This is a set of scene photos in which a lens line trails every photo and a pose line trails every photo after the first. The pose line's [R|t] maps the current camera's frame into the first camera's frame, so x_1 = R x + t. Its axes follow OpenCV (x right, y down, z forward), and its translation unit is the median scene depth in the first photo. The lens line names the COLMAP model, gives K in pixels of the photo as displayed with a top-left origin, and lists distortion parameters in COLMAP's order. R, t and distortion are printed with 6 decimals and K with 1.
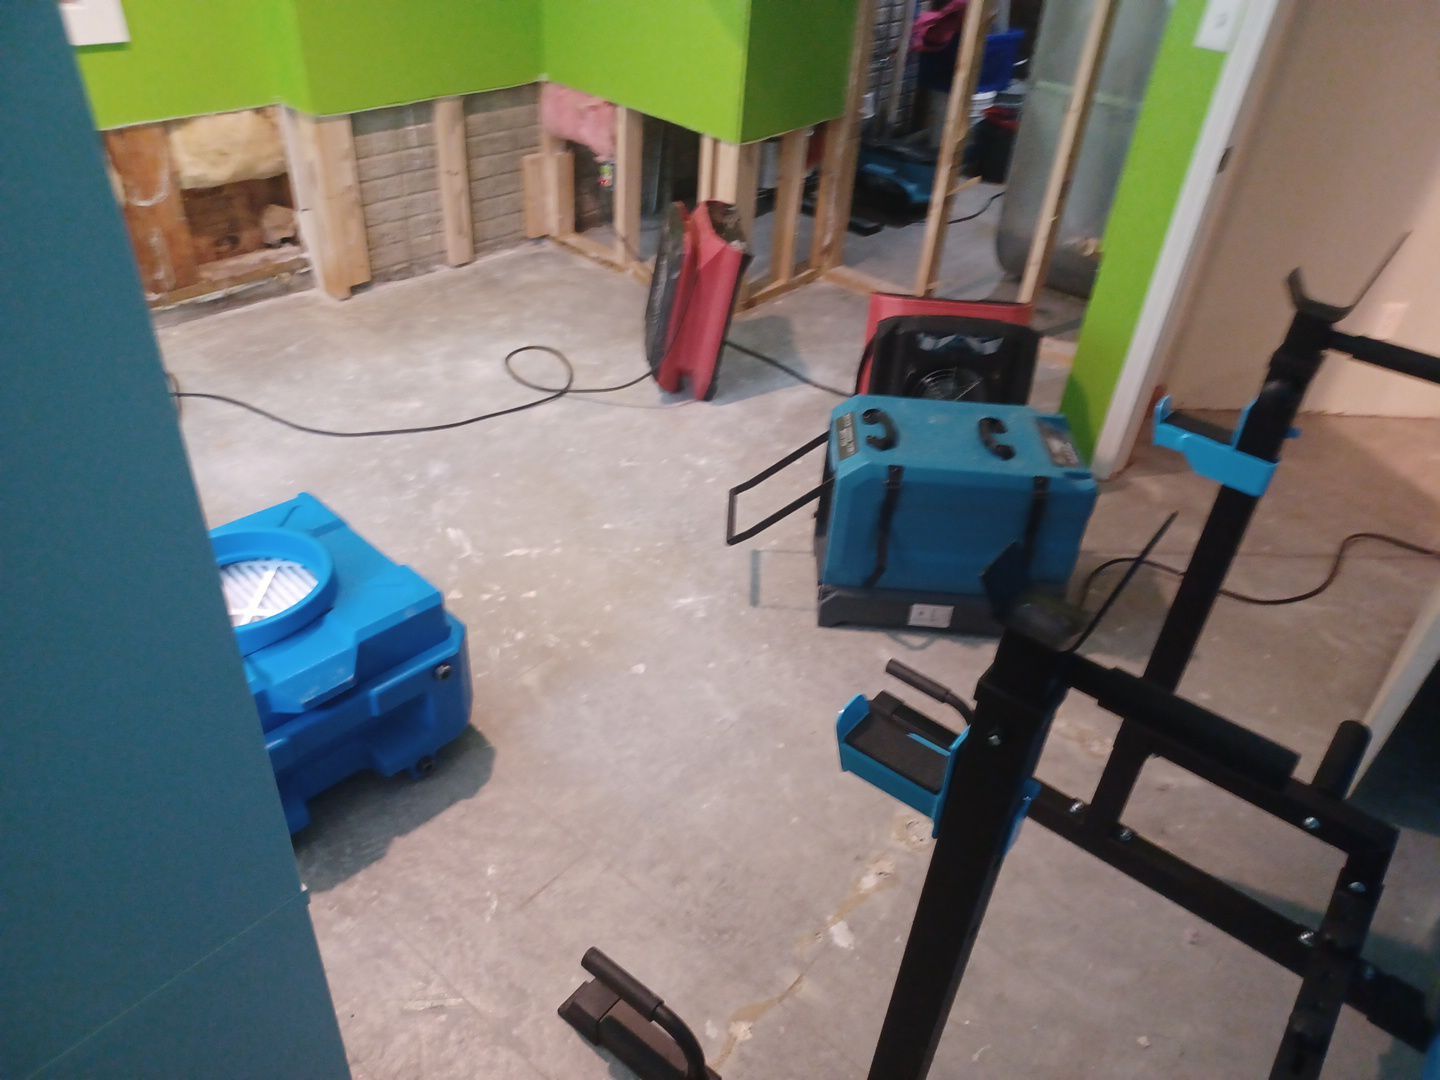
lens RADIAL K [[1045.5, 0, 750.3], [0, 1045.5, 583.3], [0, 0, 1]] dist [0.044872, -0.038437]
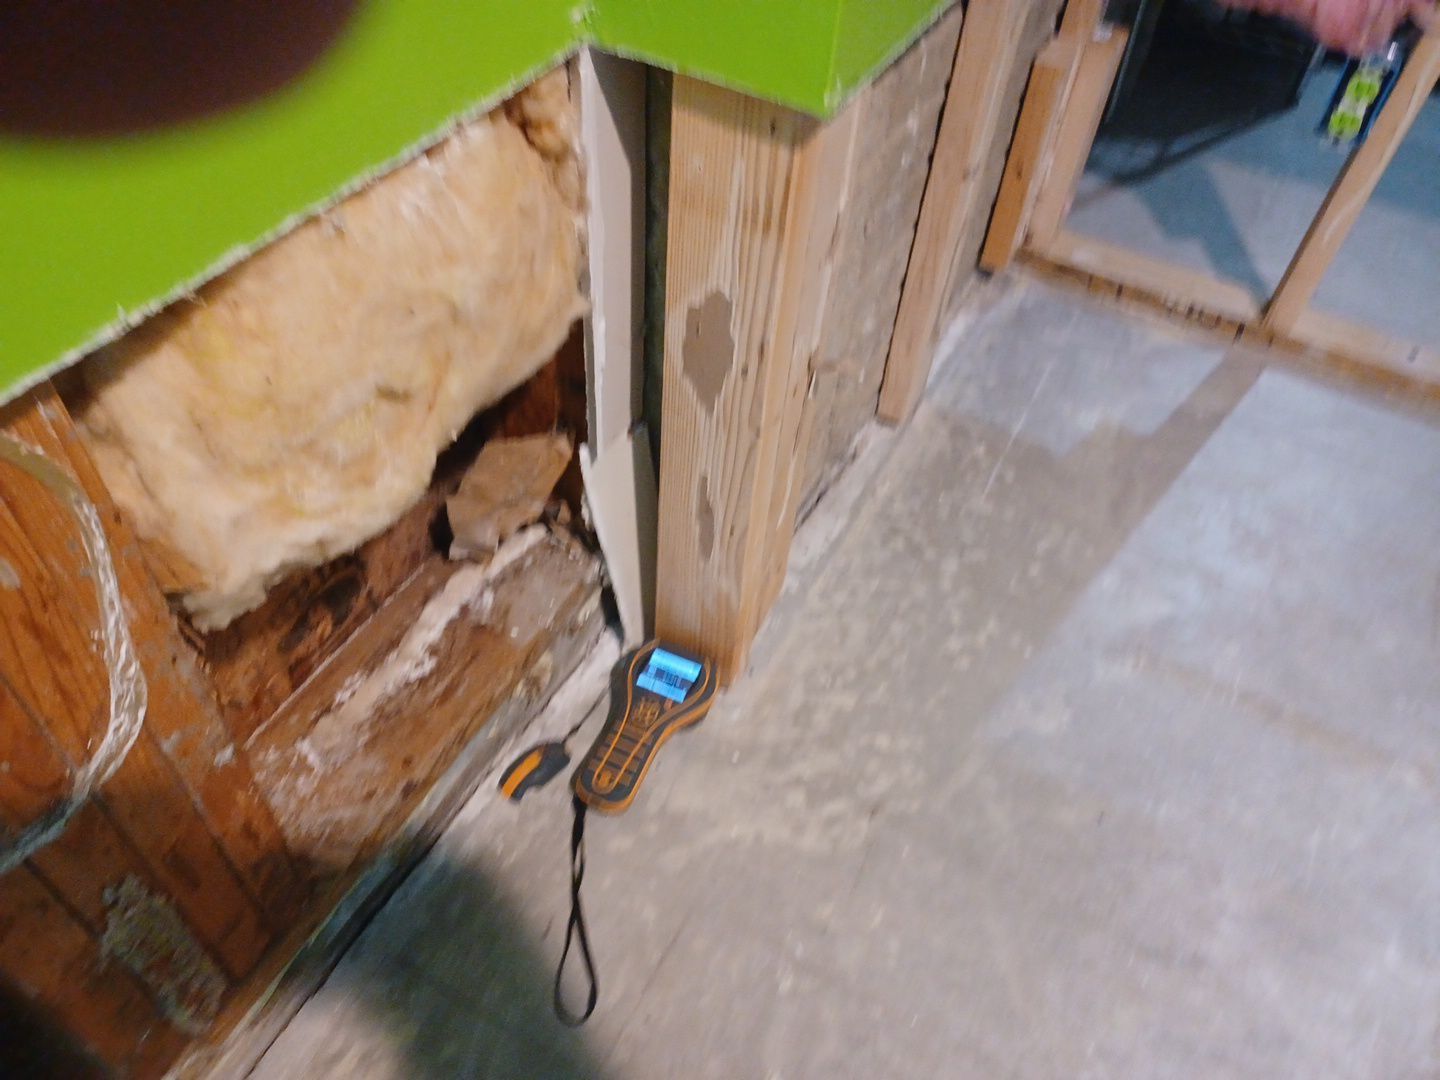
lens RADIAL K [[1045.5, 0, 741.7], [0, 1045.5, 529.4], [0, 0, 1]] dist [0.044872, -0.038437]
pose [[0.979268, -0.157187, 0.127771, -0.428128], [0.132340, 0.973988, 0.183940, -0.377590], [-0.153360, -0.163217, 0.974598, 0.742020]]
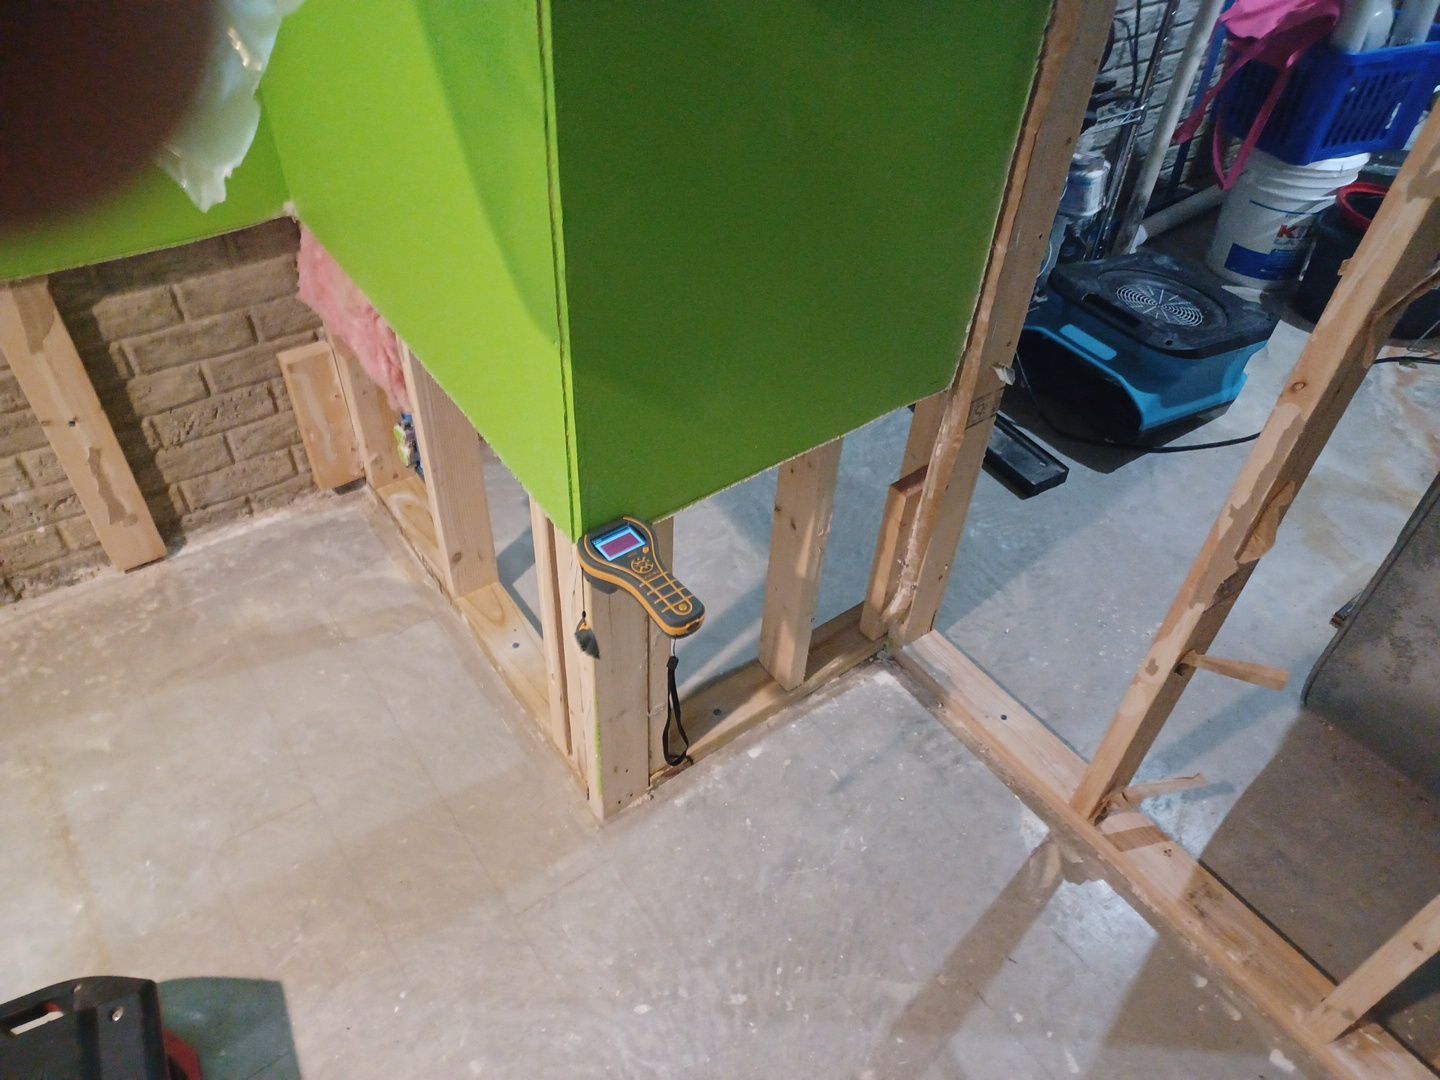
lens RADIAL K [[1045.5, 0, 749.4], [0, 1045.5, 557.7], [0, 0, 1]] dist [0.044872, -0.038437]
pose [[0.969084, 0.156893, -0.190422, 0.109392], [-0.136291, 0.983745, 0.116924, -0.453022], [0.205671, -0.087357, 0.974714, 0.647419]]
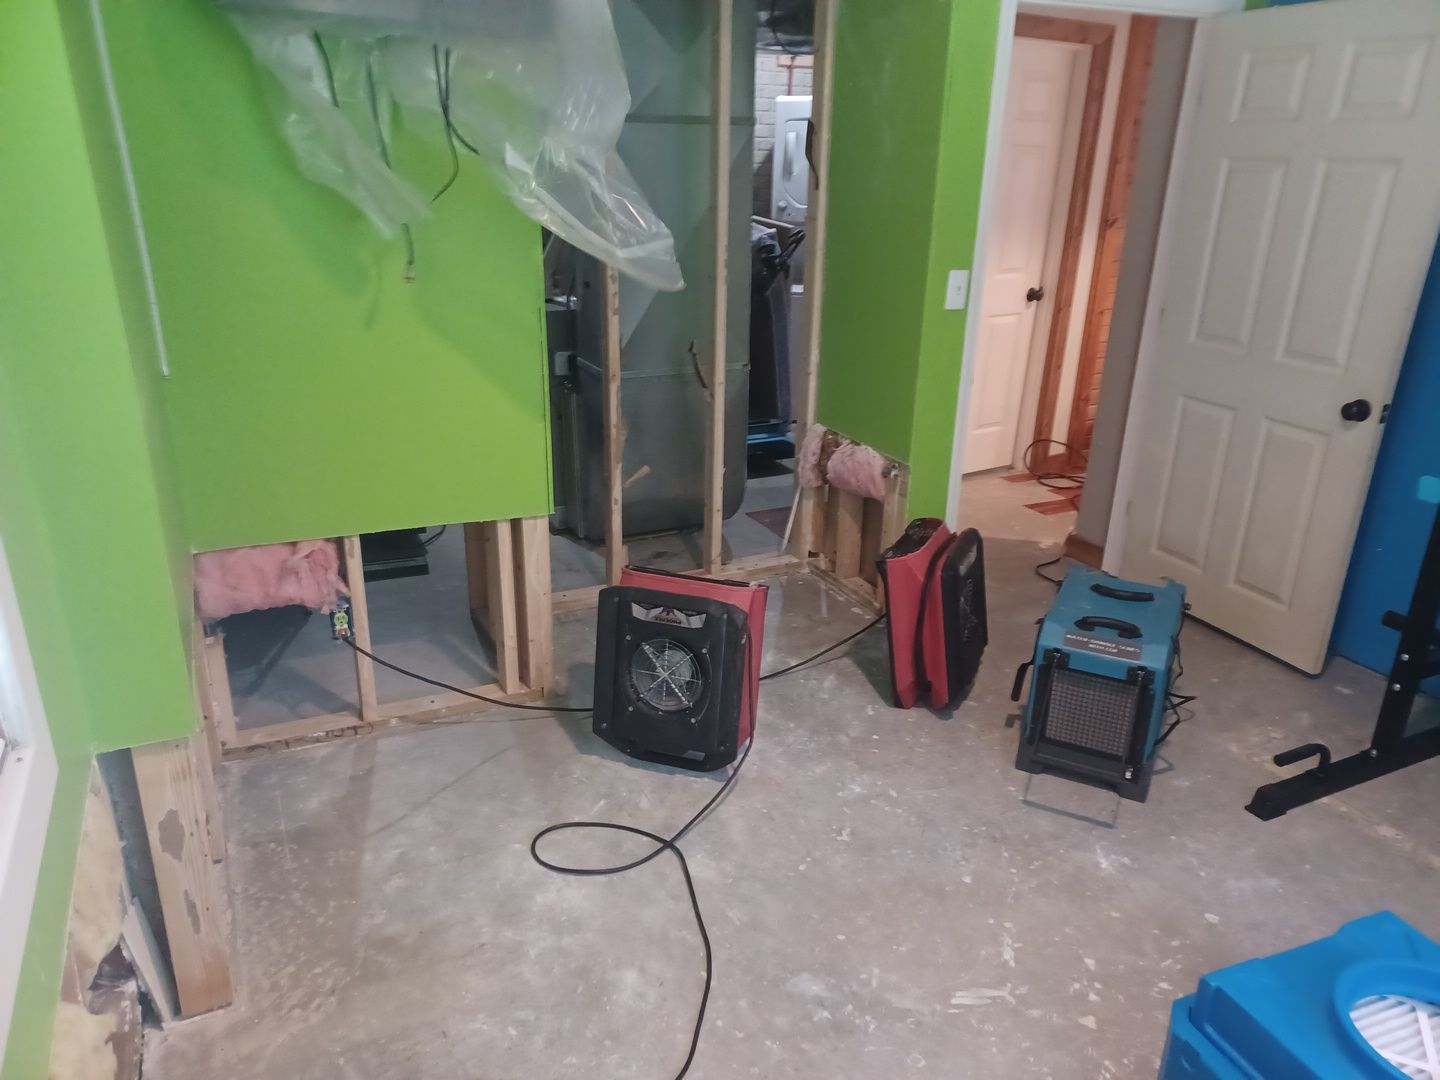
lens RADIAL K [[1045.5, 0, 728.6], [0, 1045.5, 564.2], [0, 0, 1]] dist [0.044872, -0.038437]
pose [[0.422880, -0.409868, 0.808196, -0.662004], [0.560618, 0.819034, 0.122027, -0.394755], [-0.711955, 0.401486, 0.576132, 0.390479]]
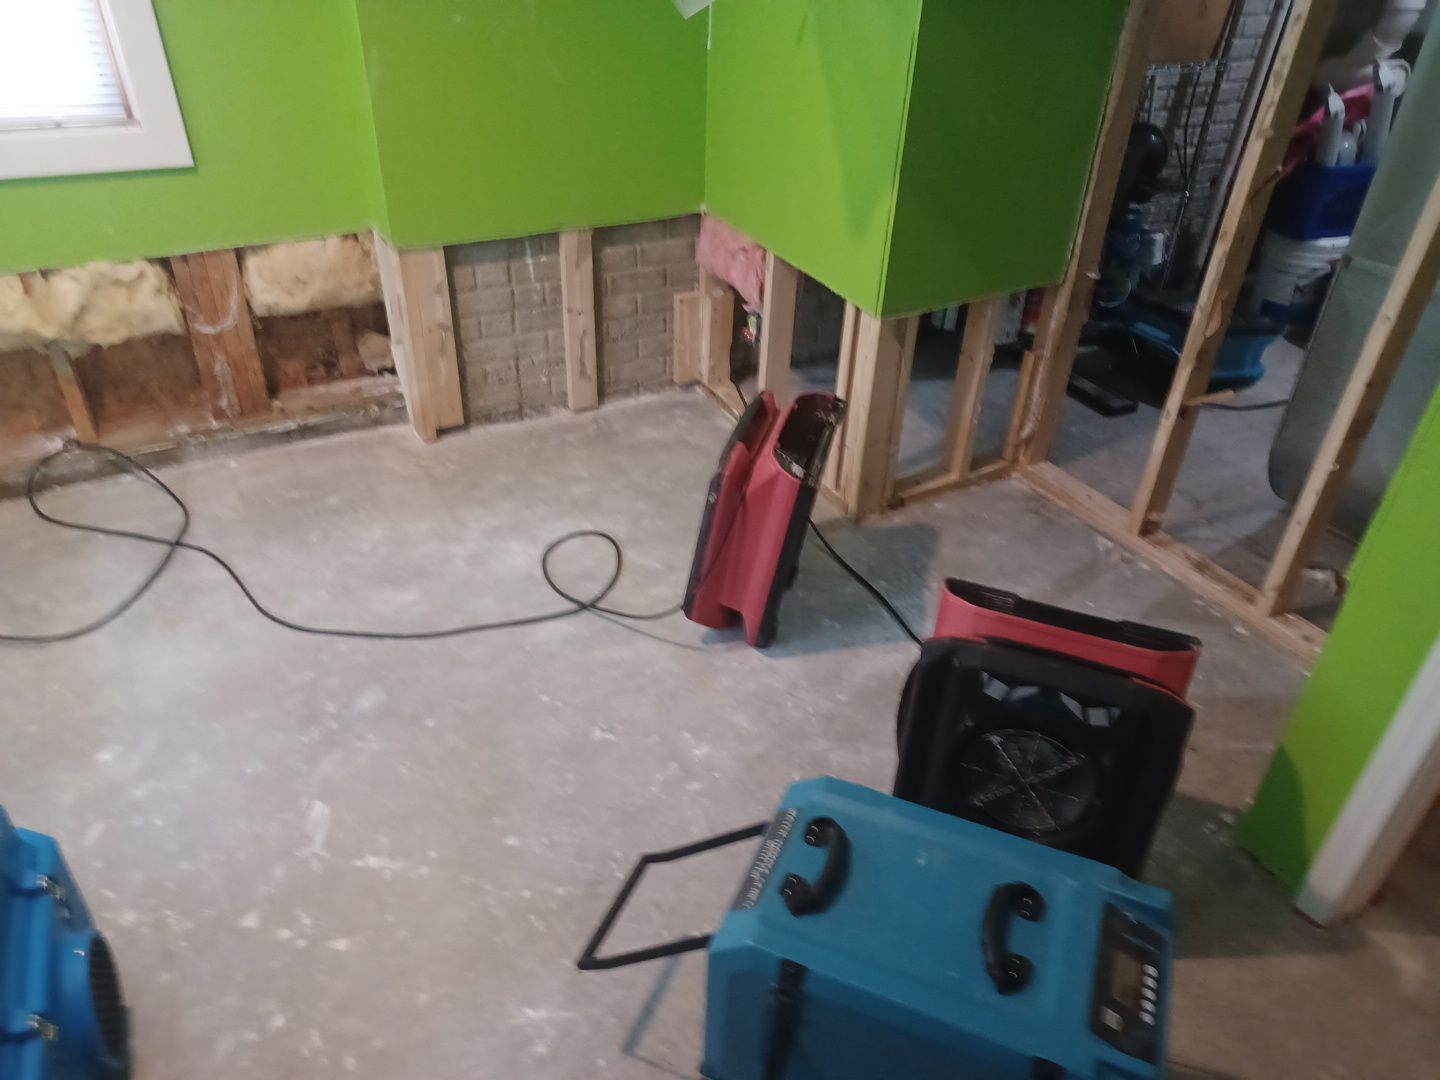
lens RADIAL K [[1045.5, 0, 744.1], [0, 1045.5, 565.0], [0, 0, 1]] dist [0.044872, -0.038437]
pose [[0.933459, 0.168996, -0.316378, 0.162656], [-0.191675, 0.980570, -0.041749, -0.187037], [0.303175, 0.099613, 0.947714, 0.263523]]
